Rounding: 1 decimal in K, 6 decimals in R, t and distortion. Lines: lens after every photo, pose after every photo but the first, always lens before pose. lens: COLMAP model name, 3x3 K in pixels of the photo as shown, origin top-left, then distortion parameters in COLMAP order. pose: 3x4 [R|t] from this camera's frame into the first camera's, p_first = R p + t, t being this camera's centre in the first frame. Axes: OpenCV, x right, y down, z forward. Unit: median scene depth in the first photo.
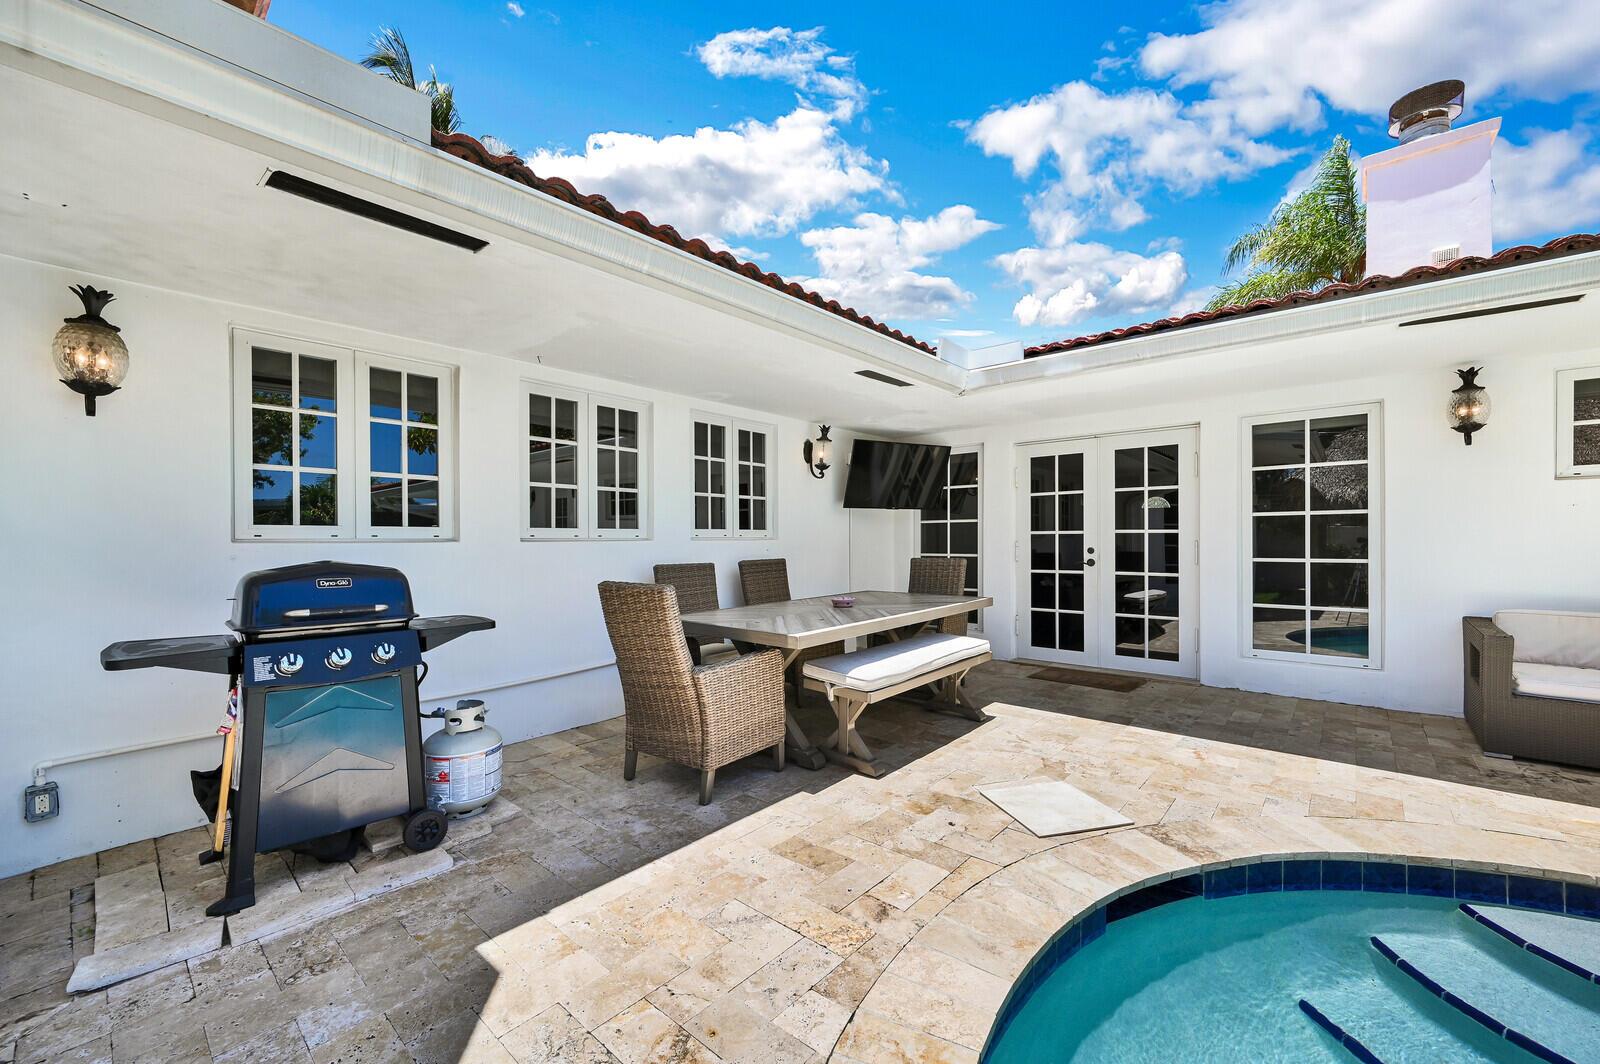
lens RADIAL K [[655.6, 0, 800.0], [0, 655.6, 532.0], [0, 0, 1]] dist [-0.001542, -0.000209]
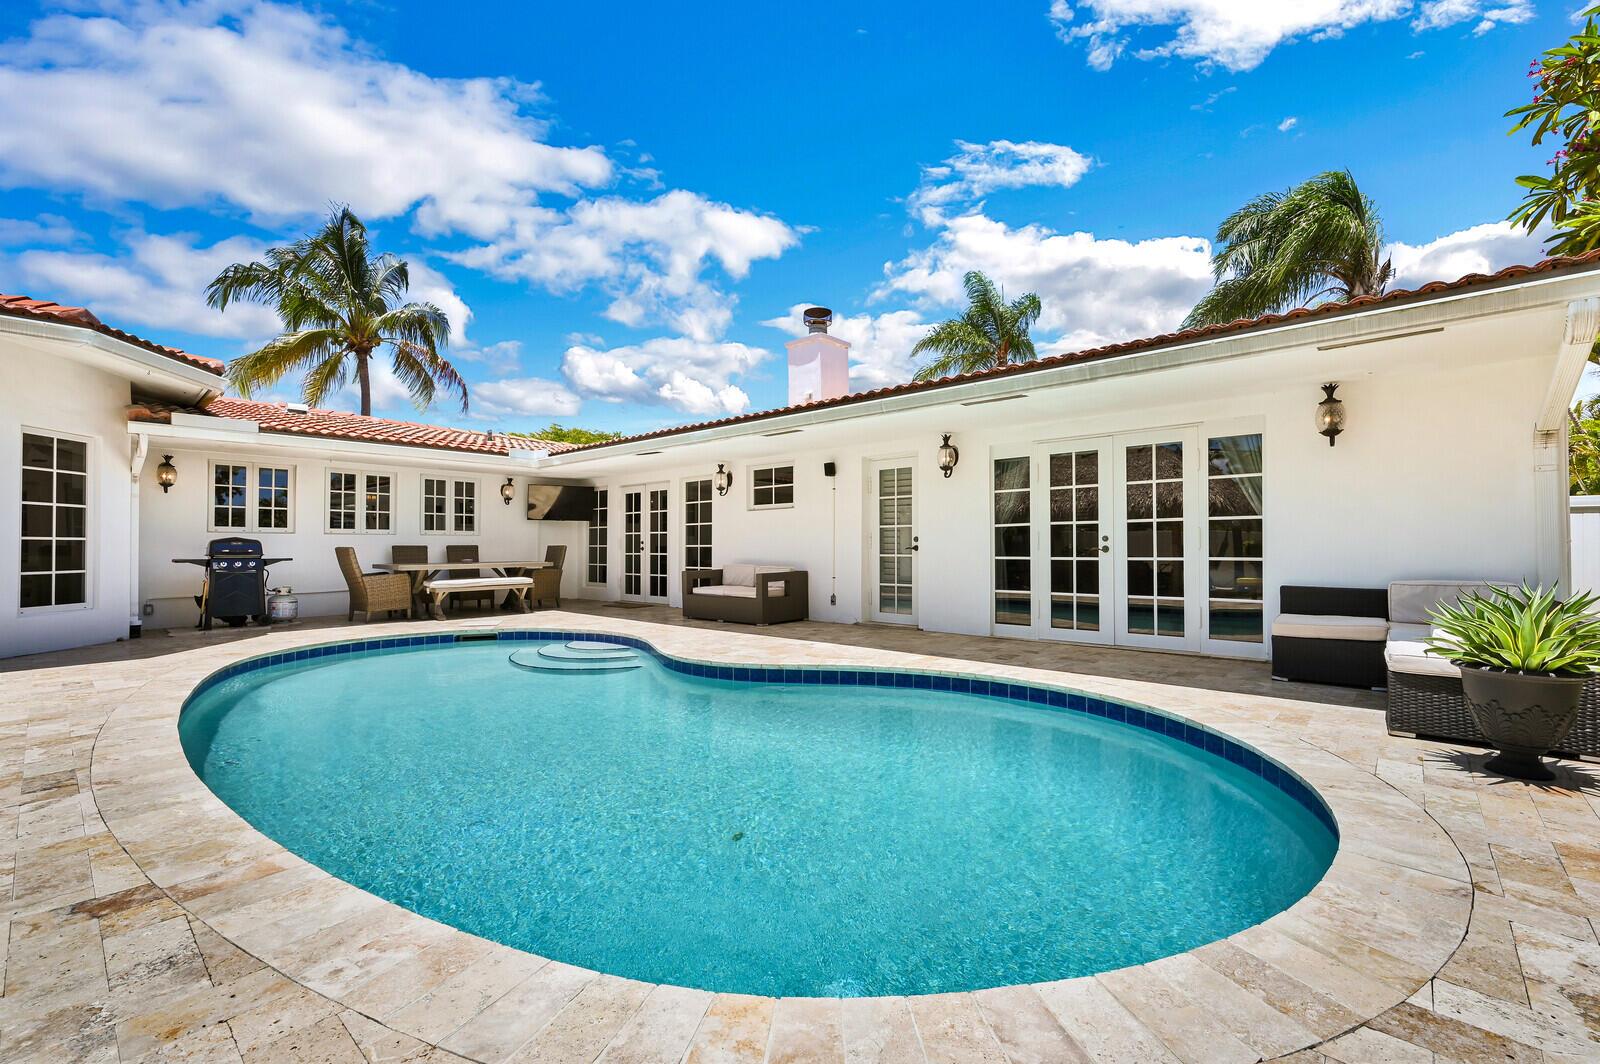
lens RADIAL K [[685.0, 0, 797.3], [0, 685.0, 538.4], [0, 0, 1]] dist [-0.000676, -0.000299]
pose [[0.999906, 0.006879, -0.011862, 1.065744], [-0.006921, 0.999970, -0.003534, 0.022908], [0.011837, 0.003616, 0.999923, -1.197546]]
